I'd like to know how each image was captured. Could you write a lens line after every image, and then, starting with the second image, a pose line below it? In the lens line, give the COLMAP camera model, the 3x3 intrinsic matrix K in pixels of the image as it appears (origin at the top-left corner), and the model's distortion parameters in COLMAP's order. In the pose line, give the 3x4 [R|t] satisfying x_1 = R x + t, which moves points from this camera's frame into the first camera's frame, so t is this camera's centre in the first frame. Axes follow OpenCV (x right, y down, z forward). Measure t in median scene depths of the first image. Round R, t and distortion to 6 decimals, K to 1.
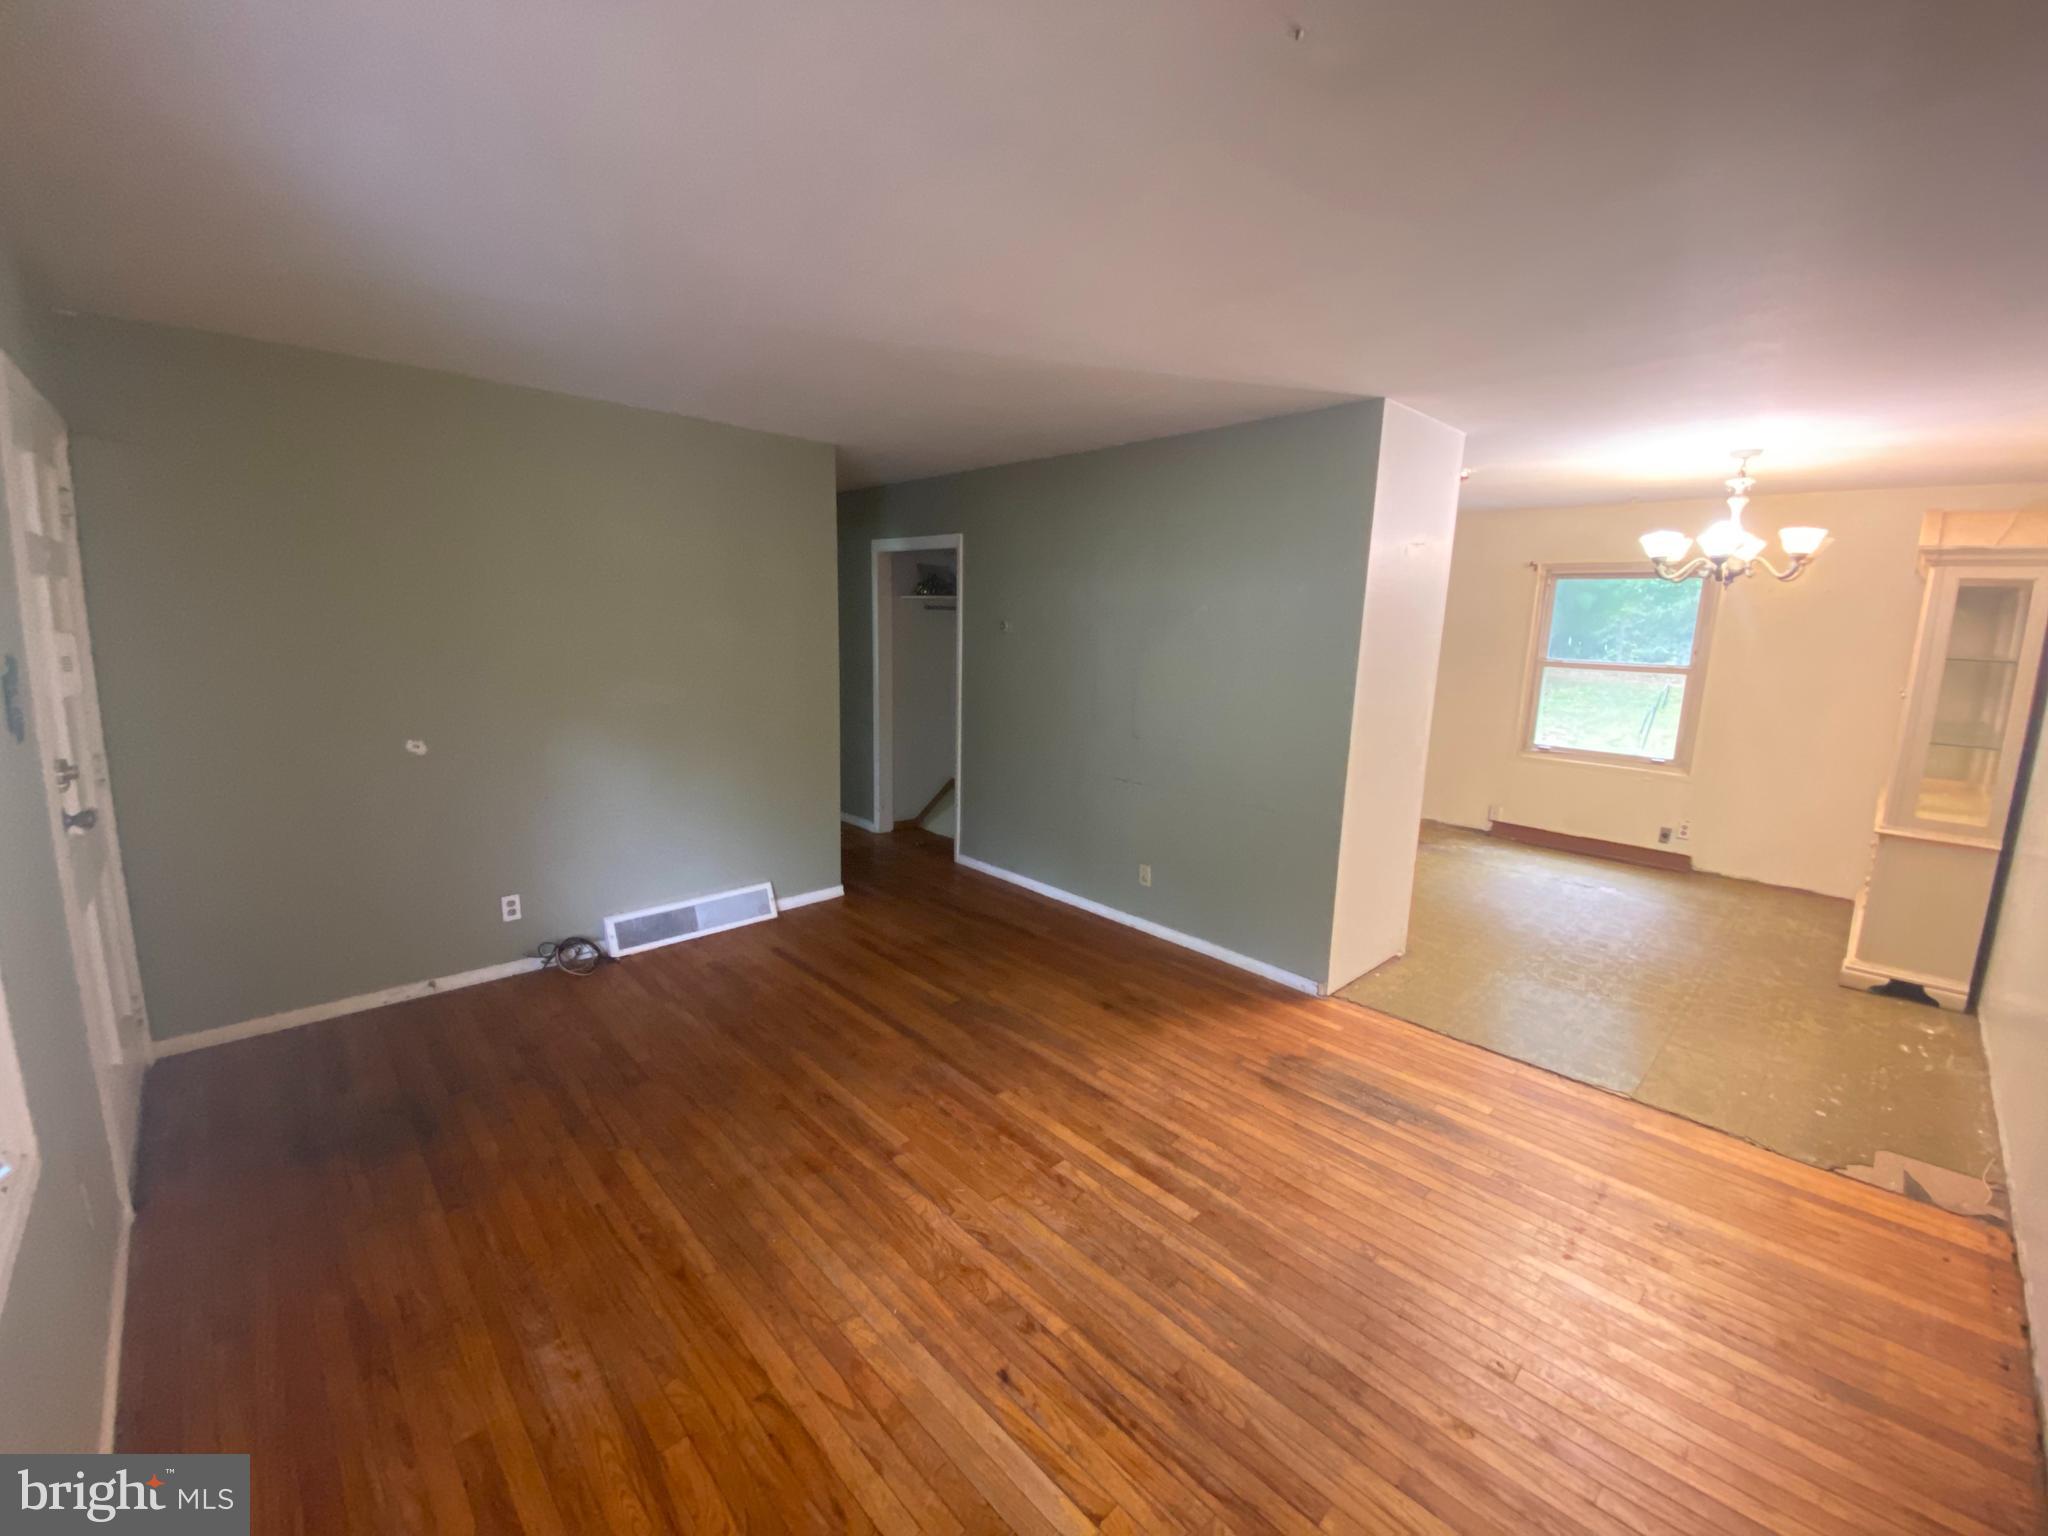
lens RADIAL K [[858.4, 0, 1024.0], [0, 858.4, 768.0], [0, 0, 1]] dist [0.066623, -0.046210]
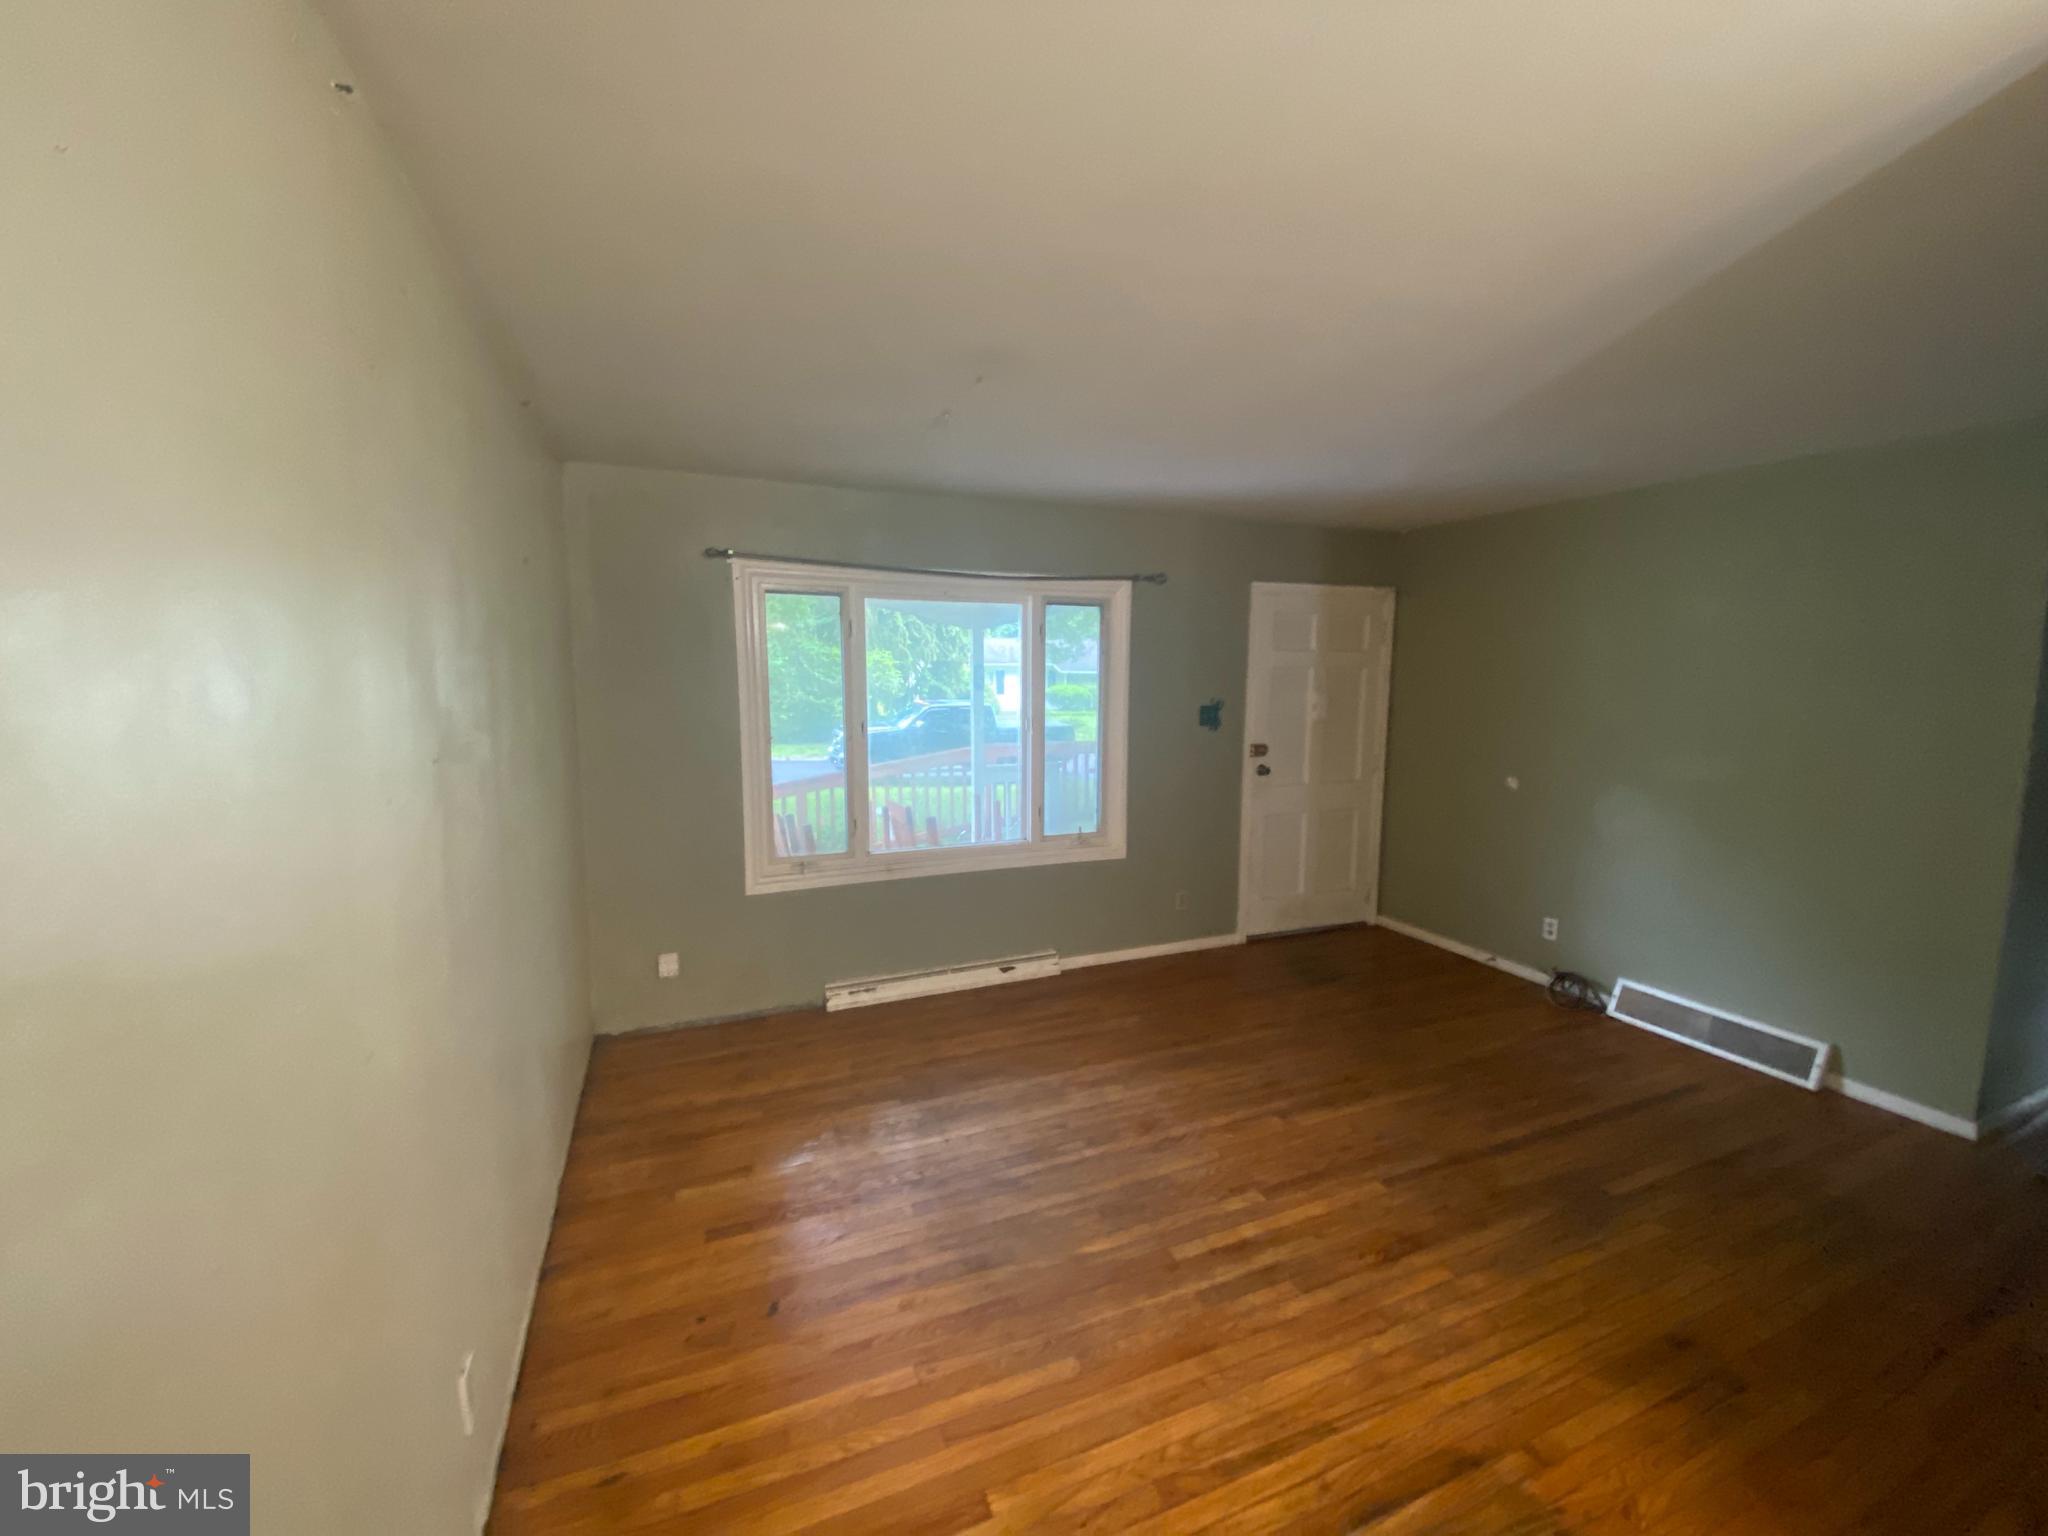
lens RADIAL K [[858.4, 0, 1024.0], [0, 858.4, 768.0], [0, 0, 1]] dist [0.066623, -0.046210]
pose [[-0.391083, 0.073654, -0.917404, 0.933601], [-0.175356, 0.972570, 0.152836, -0.133000], [0.903496, 0.220644, -0.367440, 0.880415]]
